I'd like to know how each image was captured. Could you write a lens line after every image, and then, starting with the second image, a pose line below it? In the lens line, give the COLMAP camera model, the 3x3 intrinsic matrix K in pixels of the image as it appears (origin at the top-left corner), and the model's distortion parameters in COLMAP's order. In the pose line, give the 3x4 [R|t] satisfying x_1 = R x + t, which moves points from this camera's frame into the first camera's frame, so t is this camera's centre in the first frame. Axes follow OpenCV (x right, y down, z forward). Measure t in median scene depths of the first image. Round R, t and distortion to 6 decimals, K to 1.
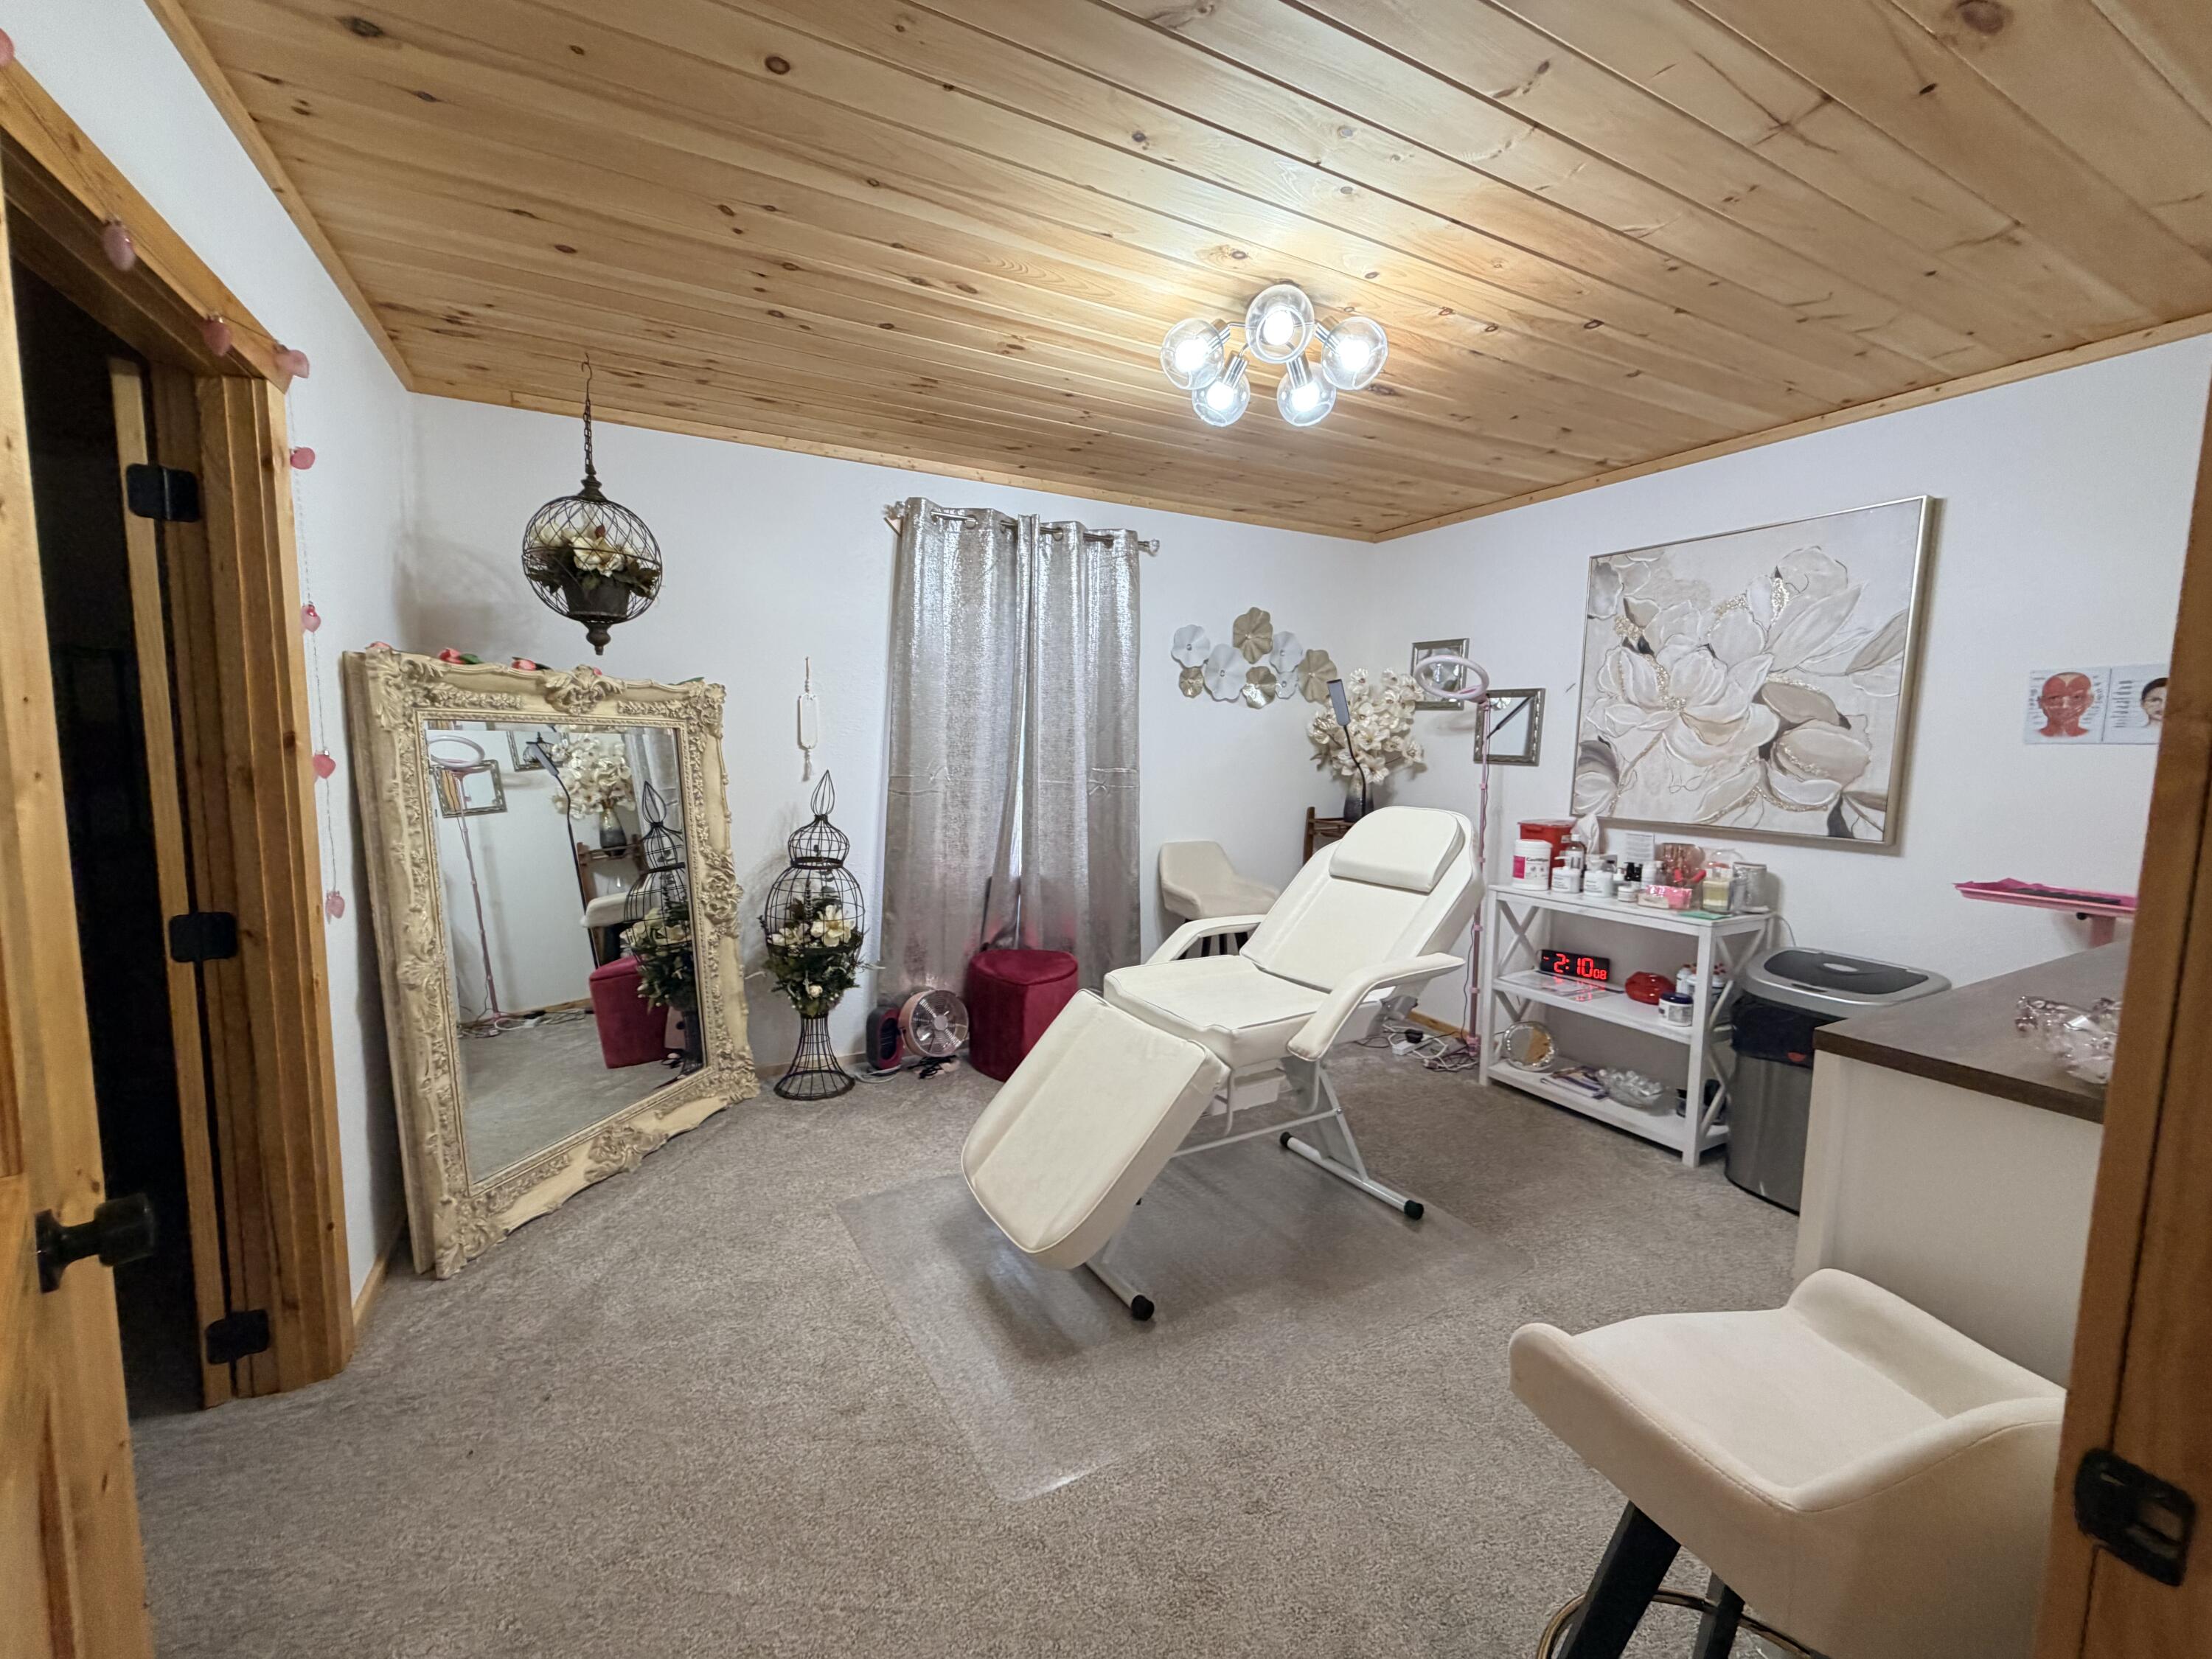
lens RADIAL K [[882.7, 0, 1095.2], [0, 882.7, 832.5], [0, 0, 1]] dist [-0.001096, 0.000146]
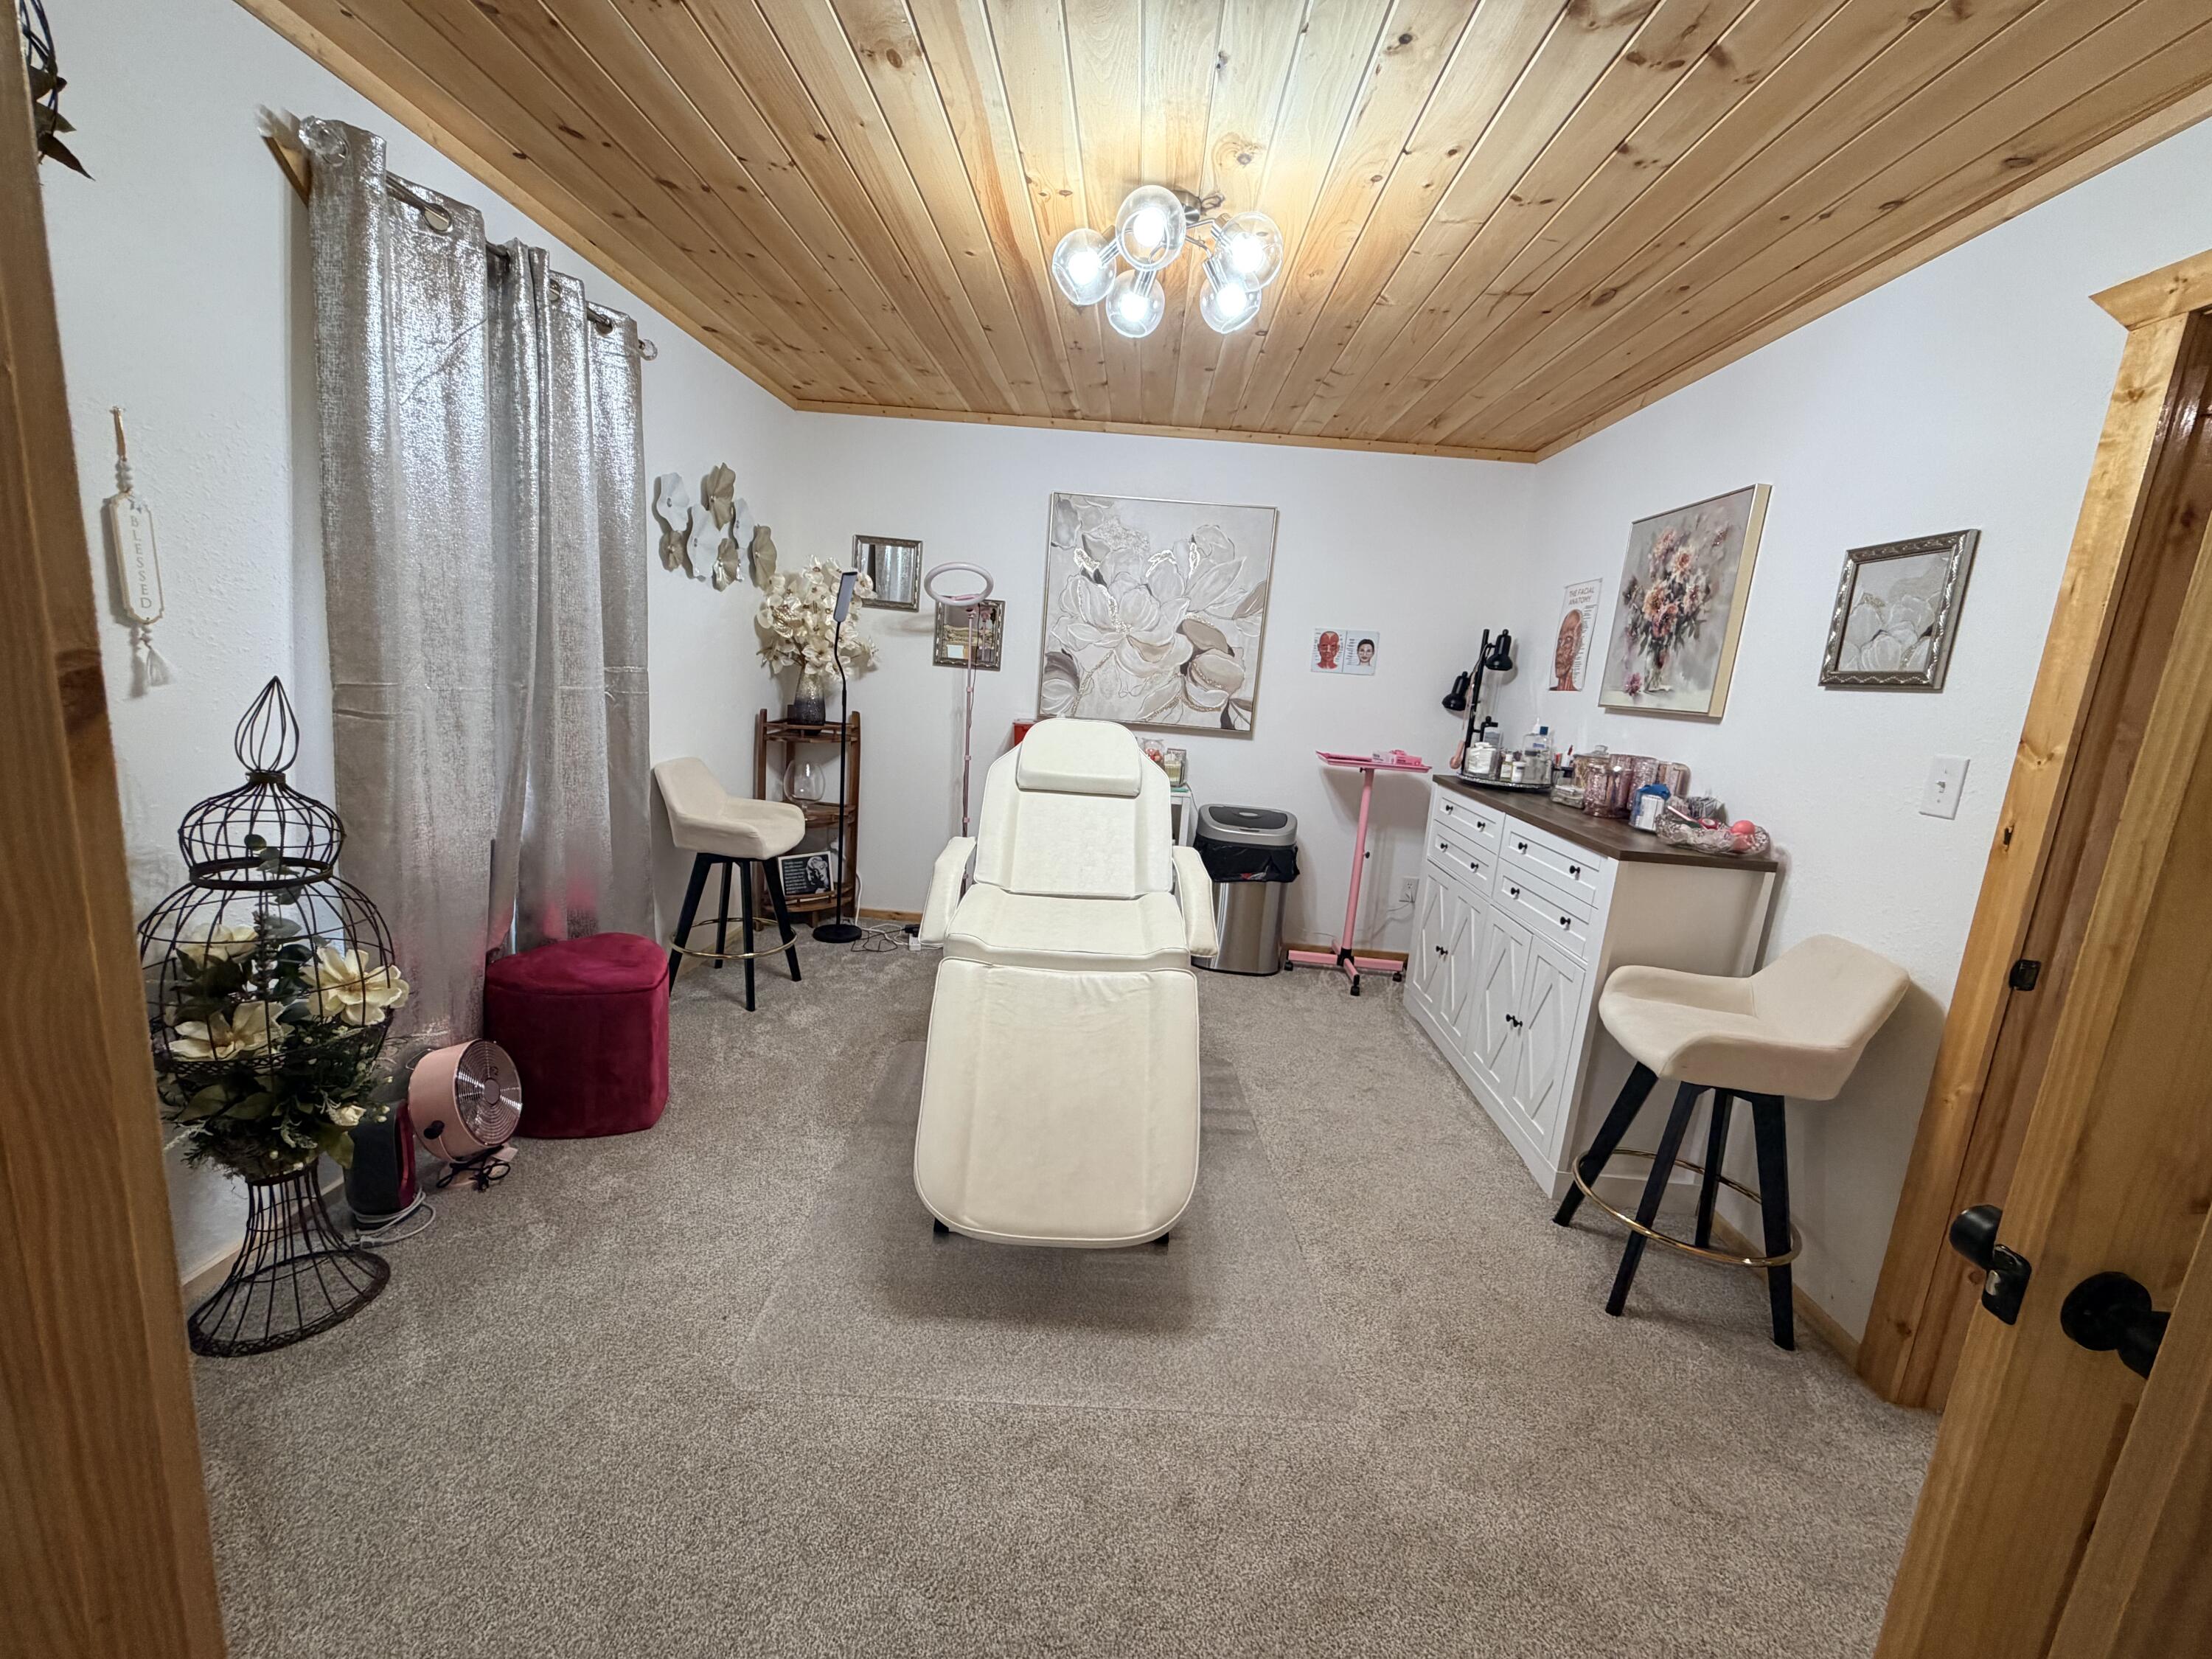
lens RADIAL K [[882.7, 0, 1095.2], [0, 882.7, 832.5], [0, 0, 1]] dist [-0.001096, 0.000146]
pose [[0.498995, -0.146719, 0.854095, -0.527013], [0.023101, 0.987466, 0.156134, -0.054389], [-0.866297, -0.058179, 0.496130, 0.390134]]
